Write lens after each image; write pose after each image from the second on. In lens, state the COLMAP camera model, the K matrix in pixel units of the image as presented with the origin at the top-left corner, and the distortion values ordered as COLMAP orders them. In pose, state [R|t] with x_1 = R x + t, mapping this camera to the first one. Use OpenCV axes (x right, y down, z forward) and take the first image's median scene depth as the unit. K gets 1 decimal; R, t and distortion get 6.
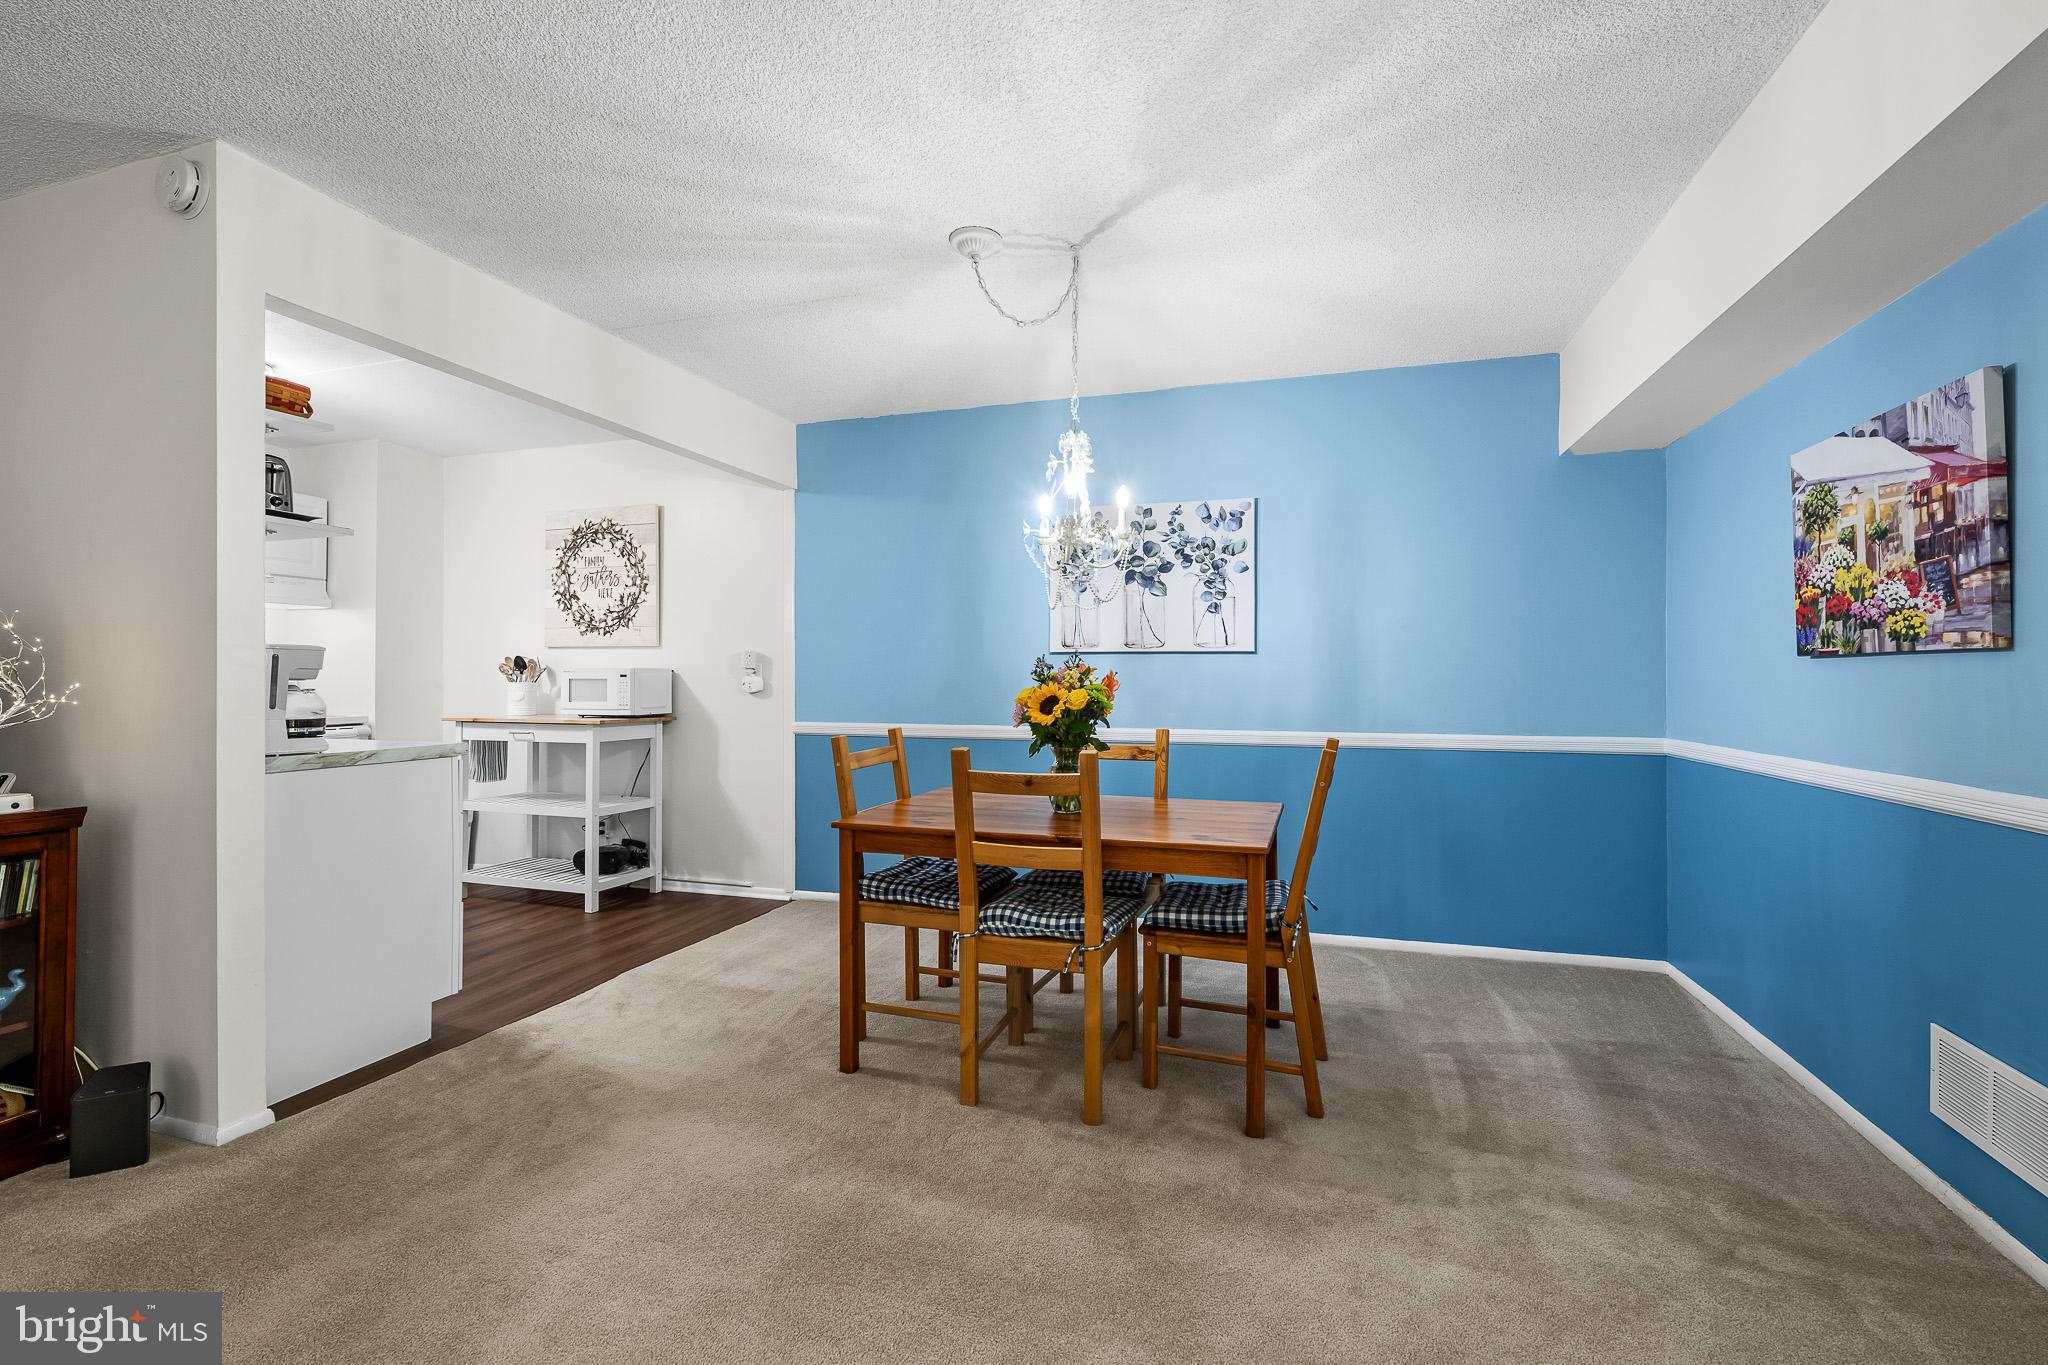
lens RADIAL K [[874.3, 0, 1019.1], [0, 874.3, 674.2], [0, 0, 1]] dist [0.001124, -0.000360]
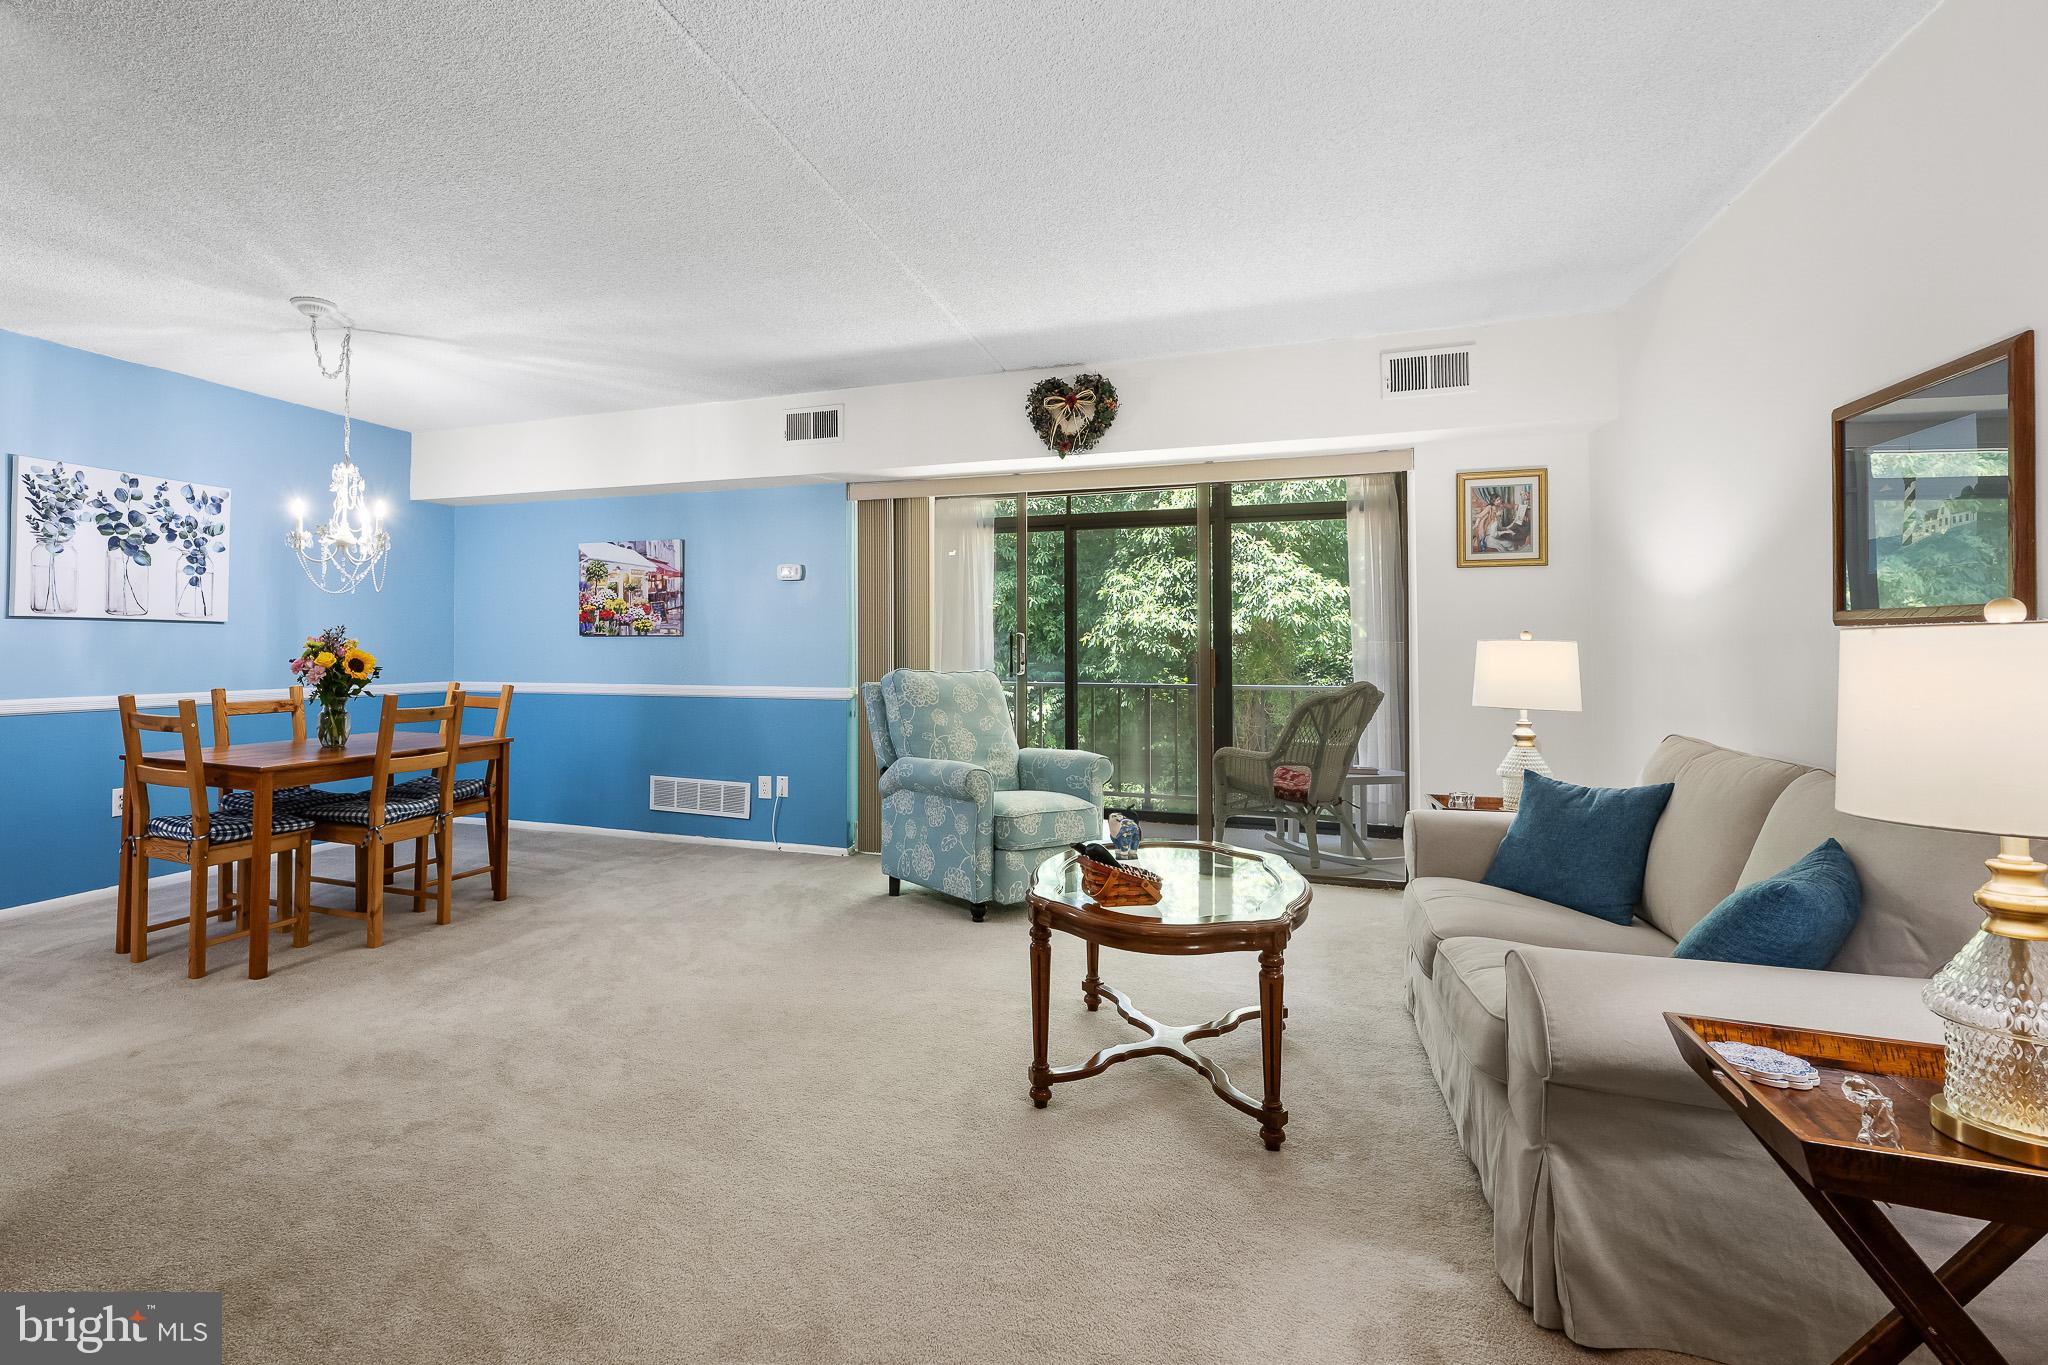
lens RADIAL K [[985.9, 0, 869.2], [0, 985.9, 625.1], [0, 0, 1]] dist [-0.001460, 0.001593]
pose [[0.082999, 0.020643, 0.996336, -0.948512], [-0.008004, 0.999767, -0.020047, -0.001880], [-0.996517, -0.006310, 0.083145, 0.045644]]
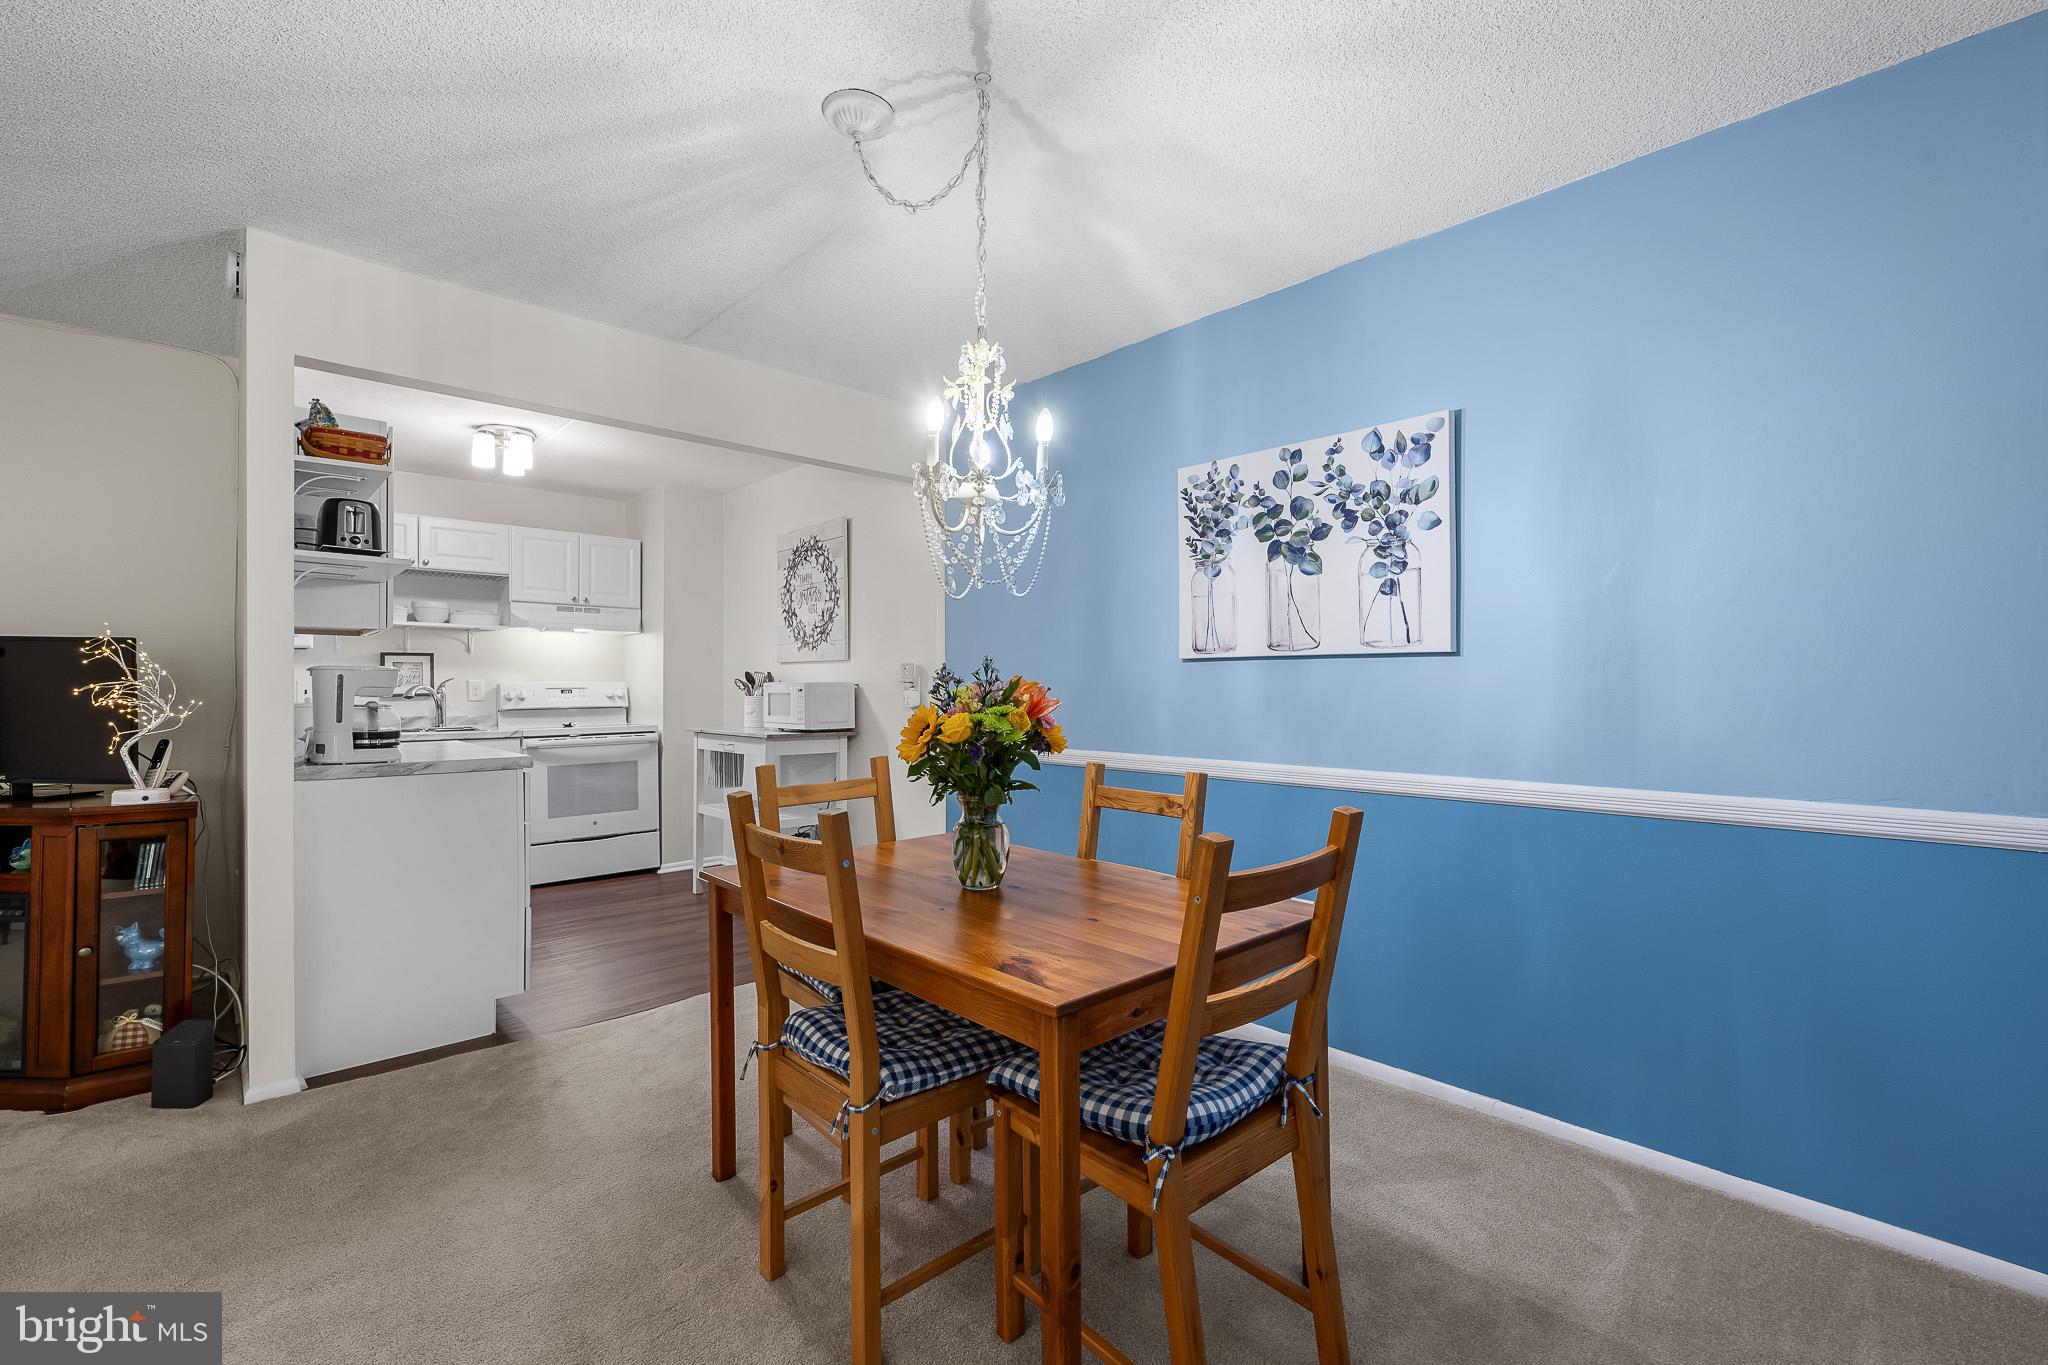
lens RADIAL K [[874.3, 0, 1037.1], [0, 874.3, 683.3], [0, 0, 1]] dist [0.001124, -0.000360]
pose [[0.869890, -0.005173, -0.493218, 0.317179], [0.004654, 0.999987, -0.002280, -0.002875], [0.493224, -0.000312, 0.869903, 0.296562]]
